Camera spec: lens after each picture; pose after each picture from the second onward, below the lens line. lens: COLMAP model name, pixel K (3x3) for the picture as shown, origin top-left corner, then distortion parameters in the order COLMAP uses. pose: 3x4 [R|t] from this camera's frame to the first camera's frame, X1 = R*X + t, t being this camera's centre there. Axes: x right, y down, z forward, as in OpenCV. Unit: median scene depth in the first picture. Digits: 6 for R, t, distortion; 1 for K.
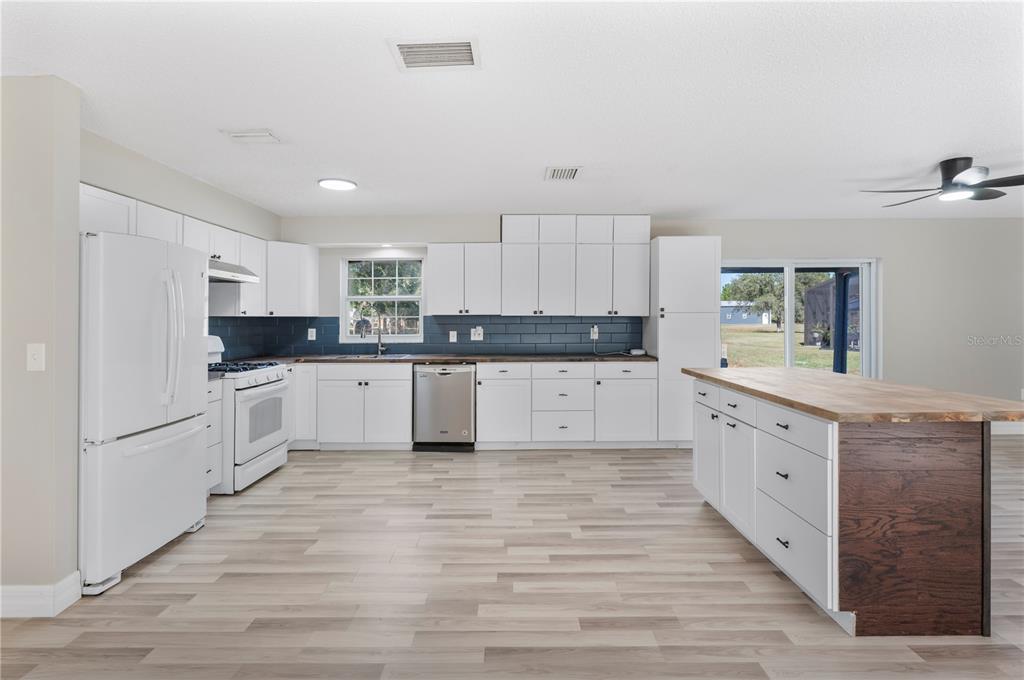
lens RADIAL K [[491.3, 0, 513.4], [0, 491.3, 317.2], [0, 0, 1]] dist [-0.003663, -0.000542]
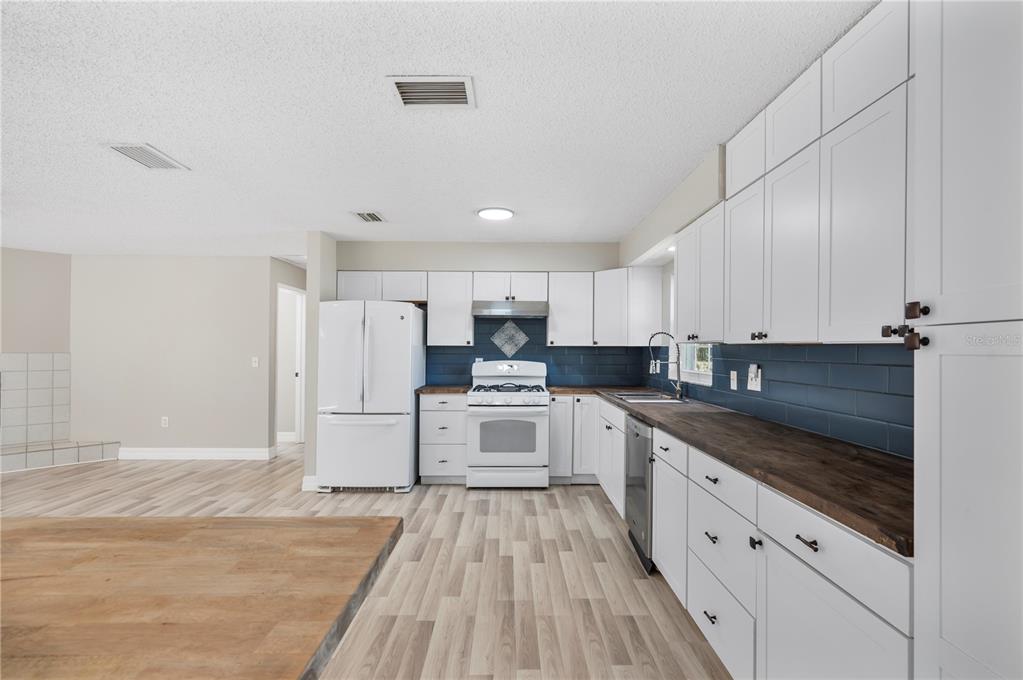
lens RADIAL K [[480.2, 0, 511.5], [0, 480.2, 340.0], [0, 0, 1]] dist [0.001000, -0.000020]
pose [[0.014598, -0.013974, -0.999796, 0.630886], [-0.001289, 0.999901, -0.013994, -0.000199], [0.999893, 0.001493, 0.014578, 1.045701]]
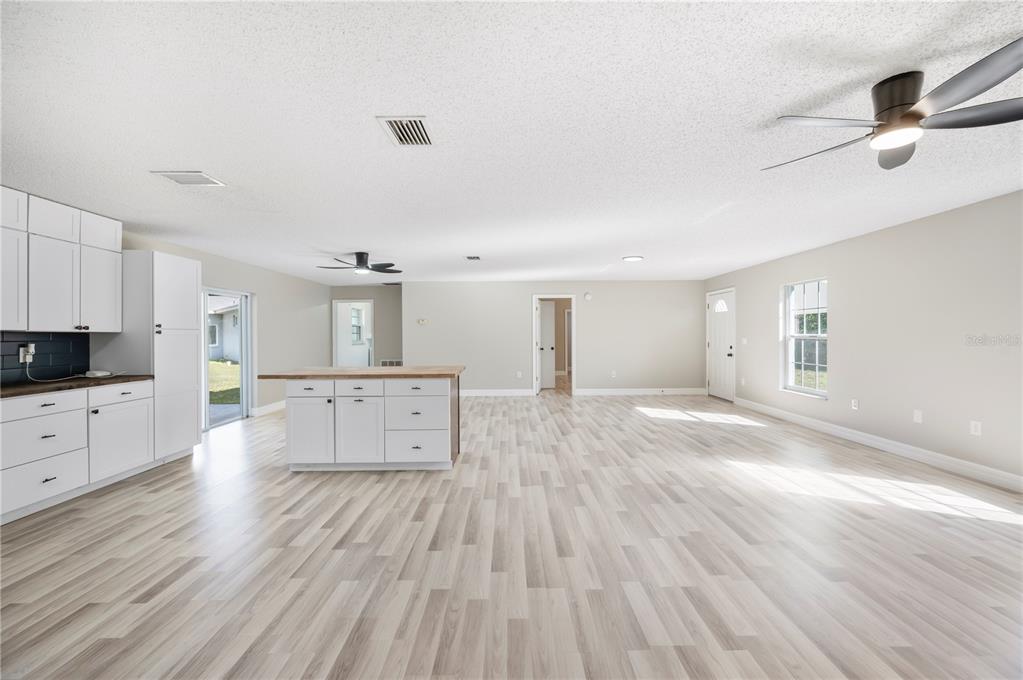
lens RADIAL K [[420.0, 0, 508.4], [0, 420.0, 336.2], [0, 0, 1]] dist [-0.001006, -0.000132]
pose [[-0.000925, 0.001558, 0.999998, -0.677441], [0.003089, 0.999994, -0.001555, 0.011177], [-0.999995, 0.003087, -0.000930, 0.380539]]
